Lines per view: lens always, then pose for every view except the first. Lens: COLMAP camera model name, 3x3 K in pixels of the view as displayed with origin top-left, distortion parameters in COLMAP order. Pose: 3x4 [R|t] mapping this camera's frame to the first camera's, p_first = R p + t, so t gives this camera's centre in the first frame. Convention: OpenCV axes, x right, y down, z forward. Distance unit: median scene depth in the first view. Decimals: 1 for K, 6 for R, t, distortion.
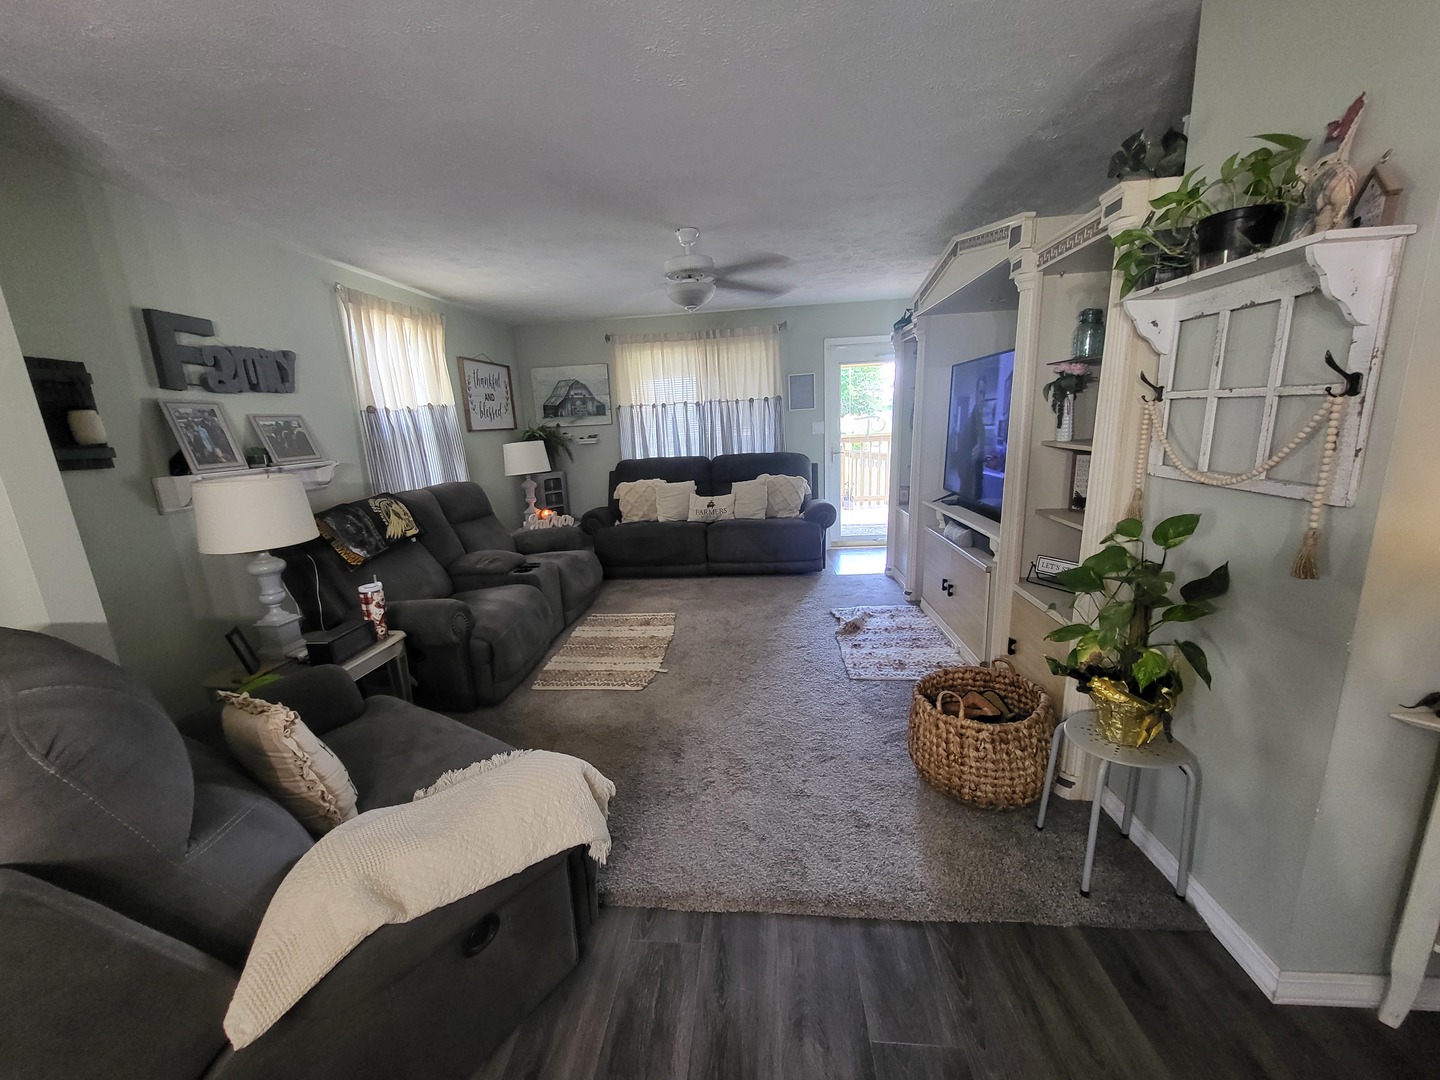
lens RADIAL K [[576.4, 0, 716.6], [0, 576.4, 545.2], [0, 0, 1]] dist [-0.001529, -0.000067]
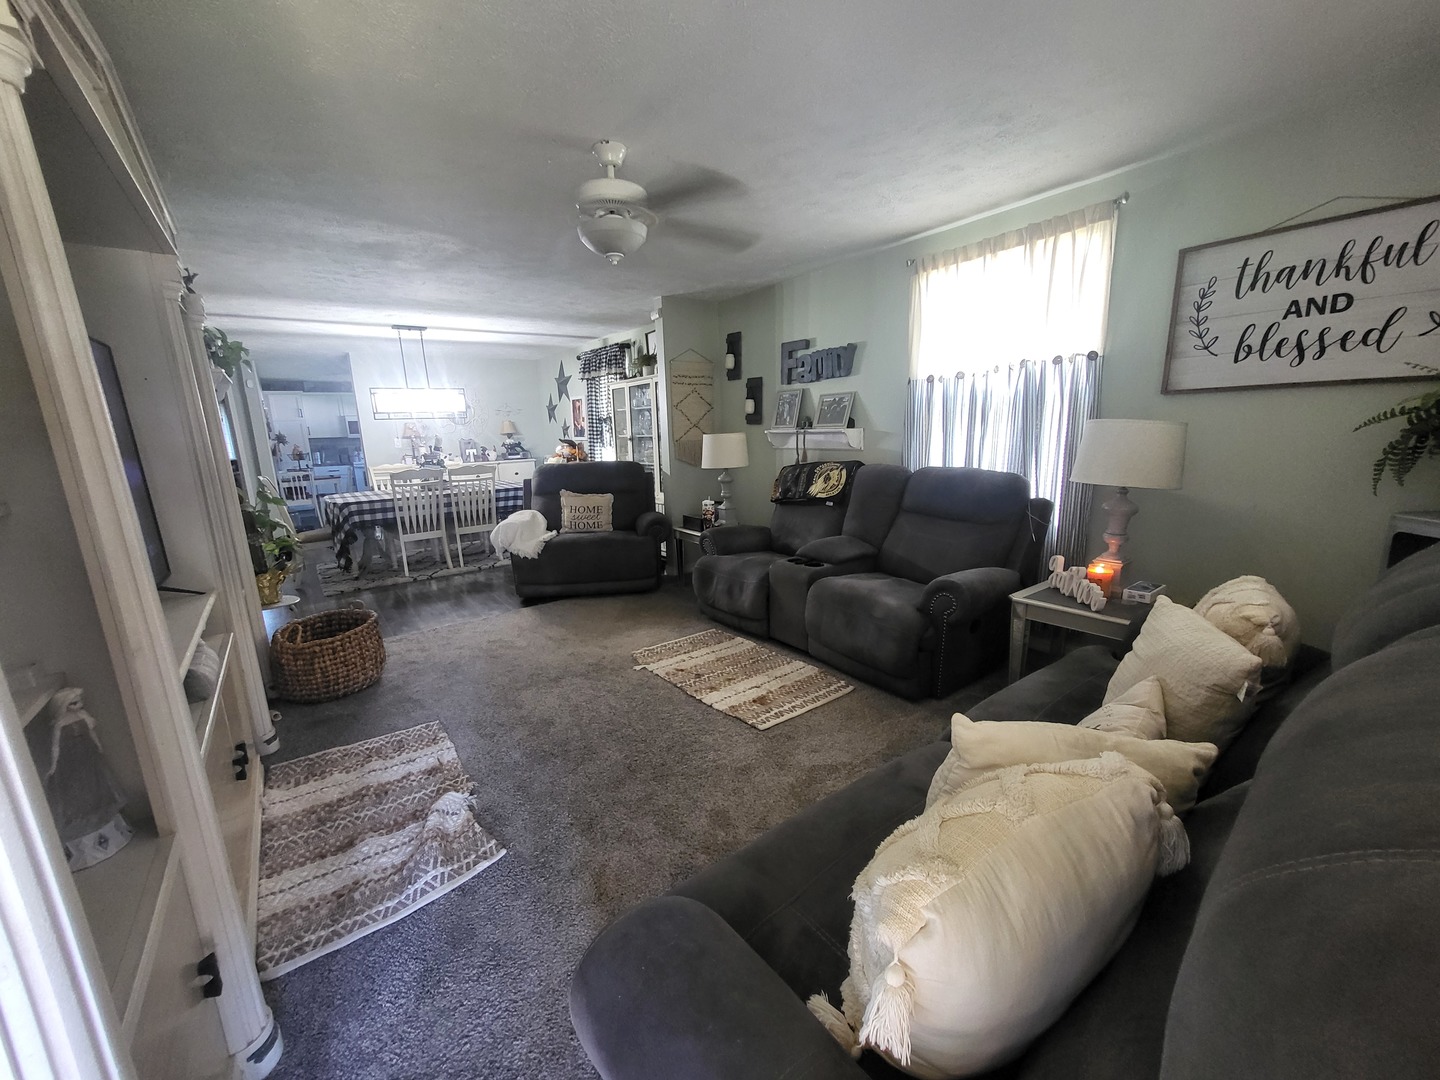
lens RADIAL K [[576.4, 0, 715.5], [0, 576.4, 548.6], [0, 0, 1]] dist [-0.001529, -0.000067]
pose [[-0.750298, 0.204039, -0.628826, 0.378500], [-0.079136, 0.916622, 0.391845, -0.357530], [0.656347, 0.343763, -0.671592, 1.651581]]
